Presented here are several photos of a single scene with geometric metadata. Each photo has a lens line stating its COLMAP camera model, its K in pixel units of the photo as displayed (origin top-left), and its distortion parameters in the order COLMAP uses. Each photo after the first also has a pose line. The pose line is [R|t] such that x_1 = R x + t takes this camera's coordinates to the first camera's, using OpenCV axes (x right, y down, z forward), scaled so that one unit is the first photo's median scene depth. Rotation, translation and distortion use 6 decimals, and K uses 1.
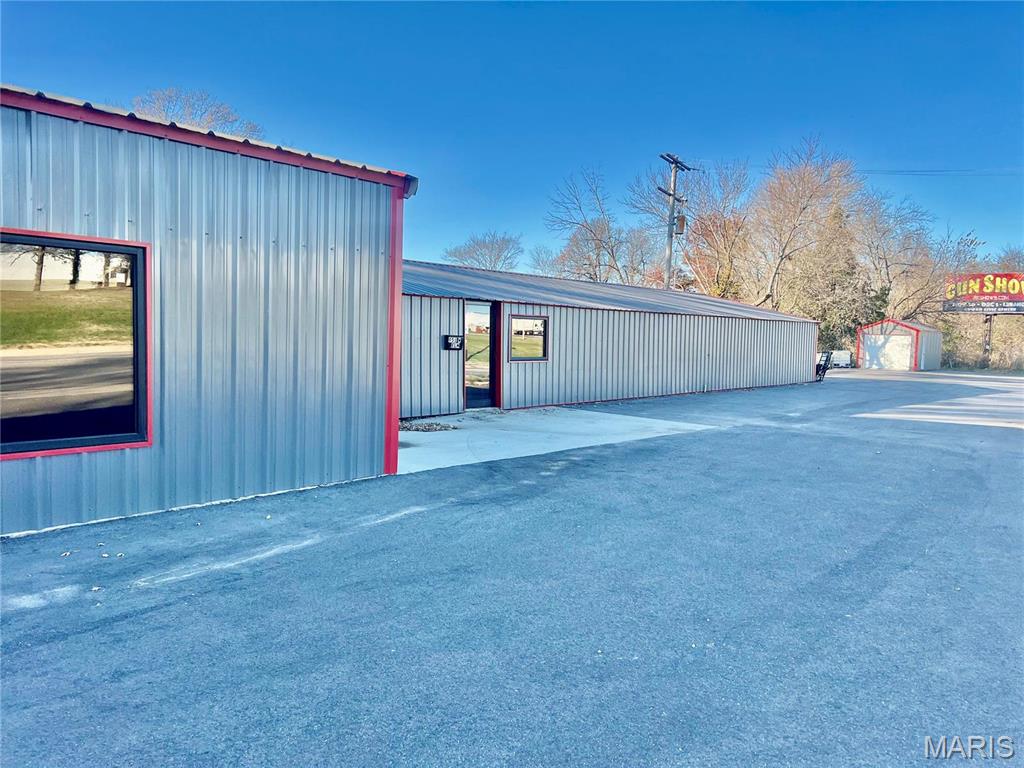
lens RADIAL K [[779.1, 0, 512.0], [0, 779.1, 384.0], [0, 0, 1]] dist [0.010978, -0.000055]
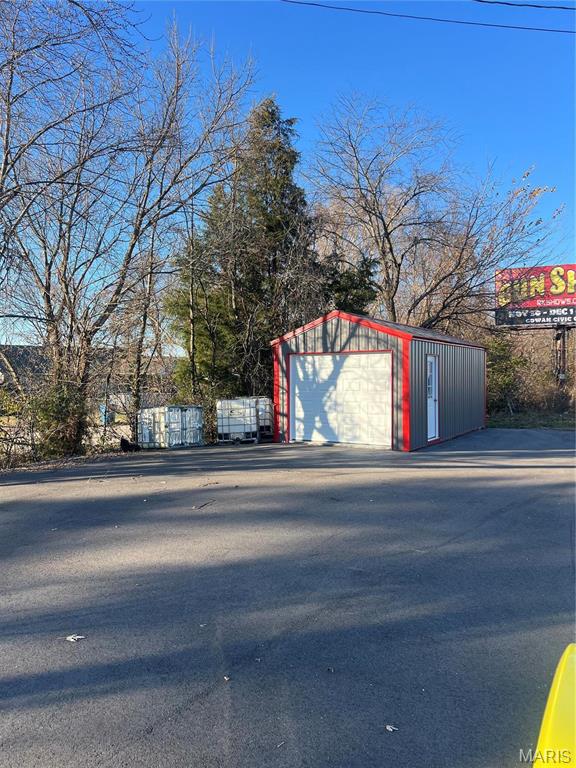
lens RADIAL K [[584.3, 0, 288.0], [0, 584.3, 384.0], [0, 0, 1]] dist [0.010978, -0.000055]
pose [[0.990516, -0.038078, 0.132014, 0.385157], [0.045431, 0.997553, -0.053141, -0.031059], [-0.129668, 0.058635, 0.989822, 0.665820]]
